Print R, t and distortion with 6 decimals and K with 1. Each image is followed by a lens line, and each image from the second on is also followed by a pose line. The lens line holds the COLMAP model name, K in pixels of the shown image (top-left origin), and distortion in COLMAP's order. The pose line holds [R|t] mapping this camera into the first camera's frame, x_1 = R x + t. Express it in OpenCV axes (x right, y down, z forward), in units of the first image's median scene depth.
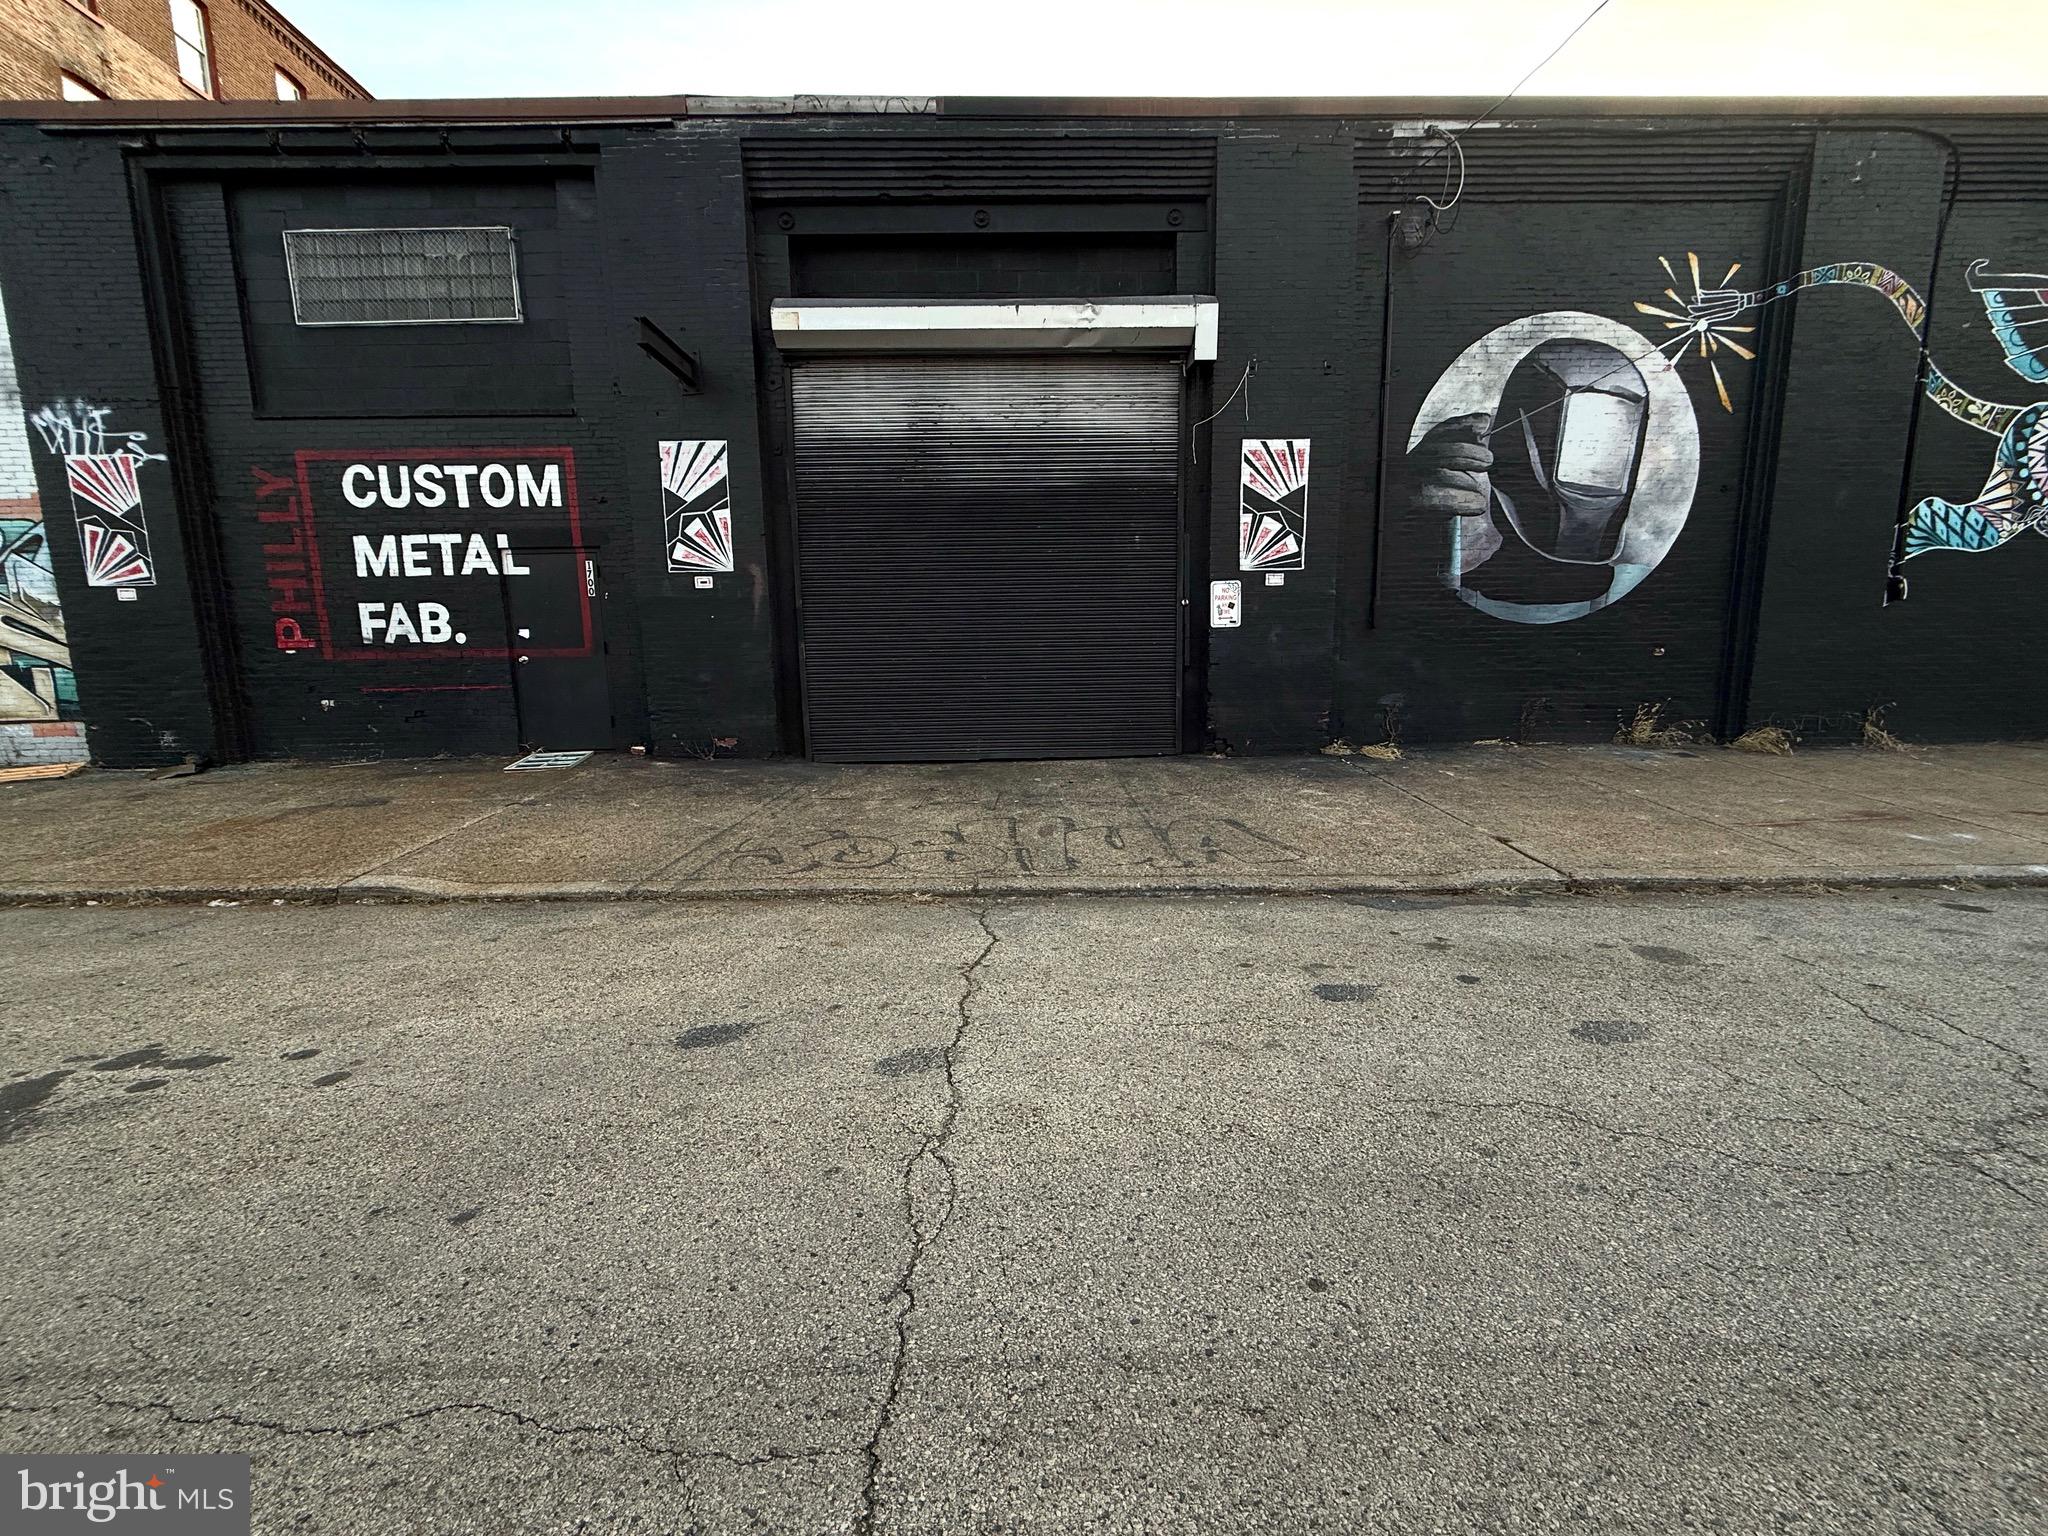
lens RADIAL K [[812.9, 0, 1014.6], [0, 812.9, 766.0], [0, 0, 1]] dist [-0.000227, -0.000284]
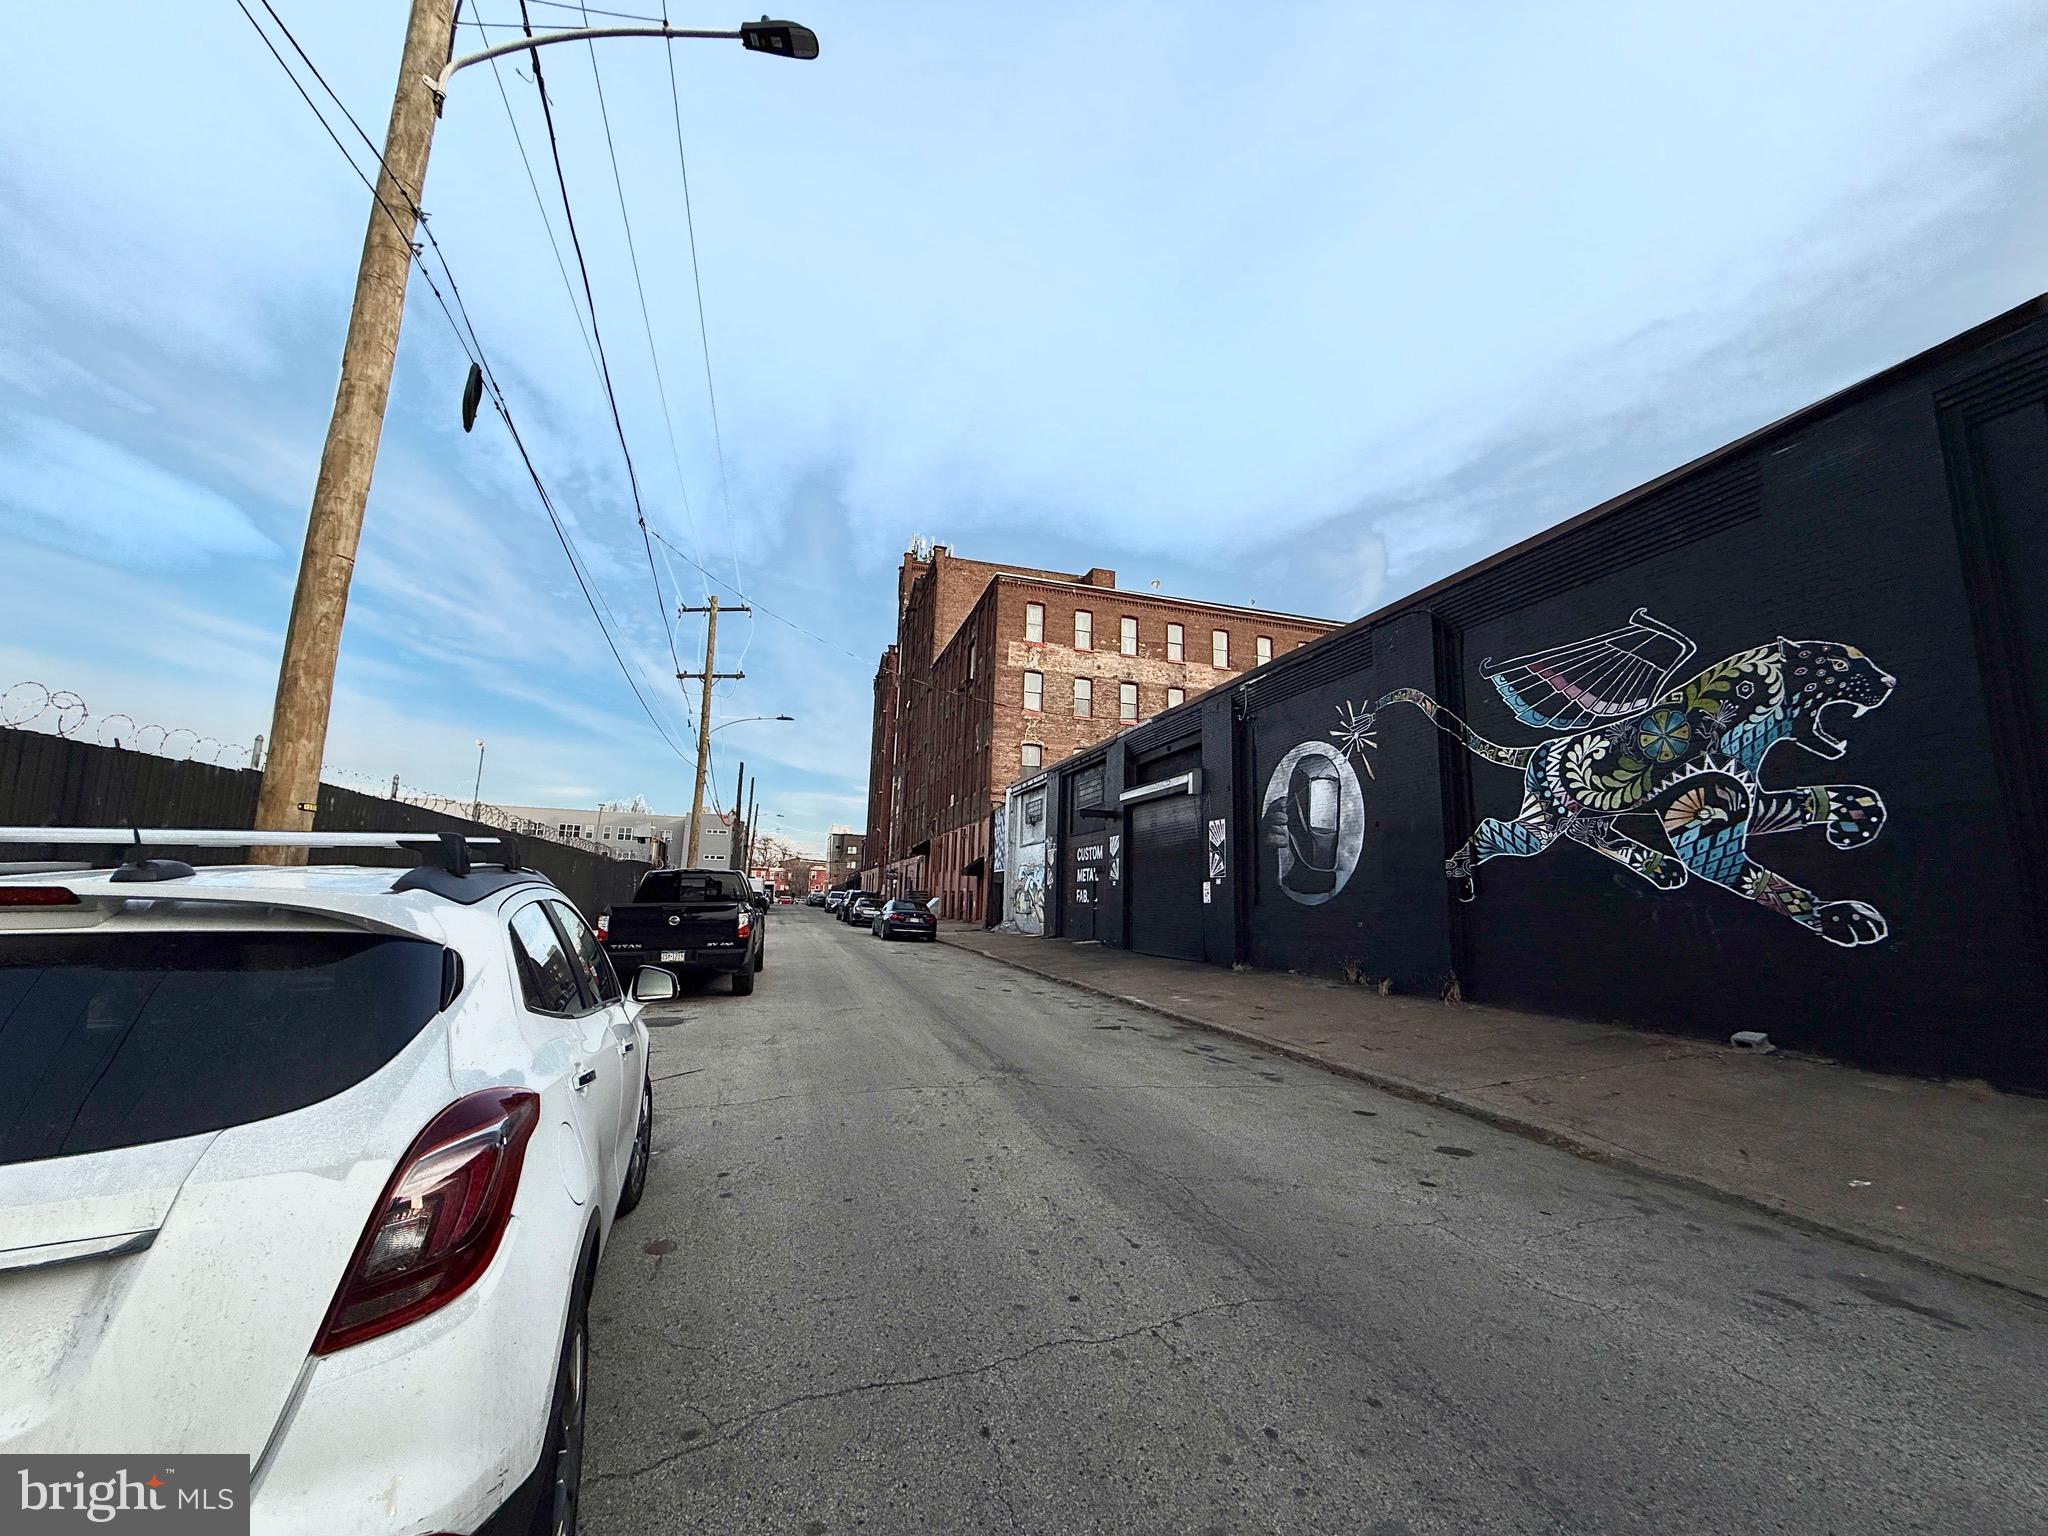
lens RADIAL K [[812.9, 0, 1014.6], [0, 812.9, 766.0], [0, 0, 1]] dist [-0.000227, -0.000284]
pose [[0.261197, -0.139060, -0.955216, 2.263370], [-0.176367, 0.966036, -0.188861, -0.021297], [0.949037, 0.217799, 0.227801, -0.075533]]
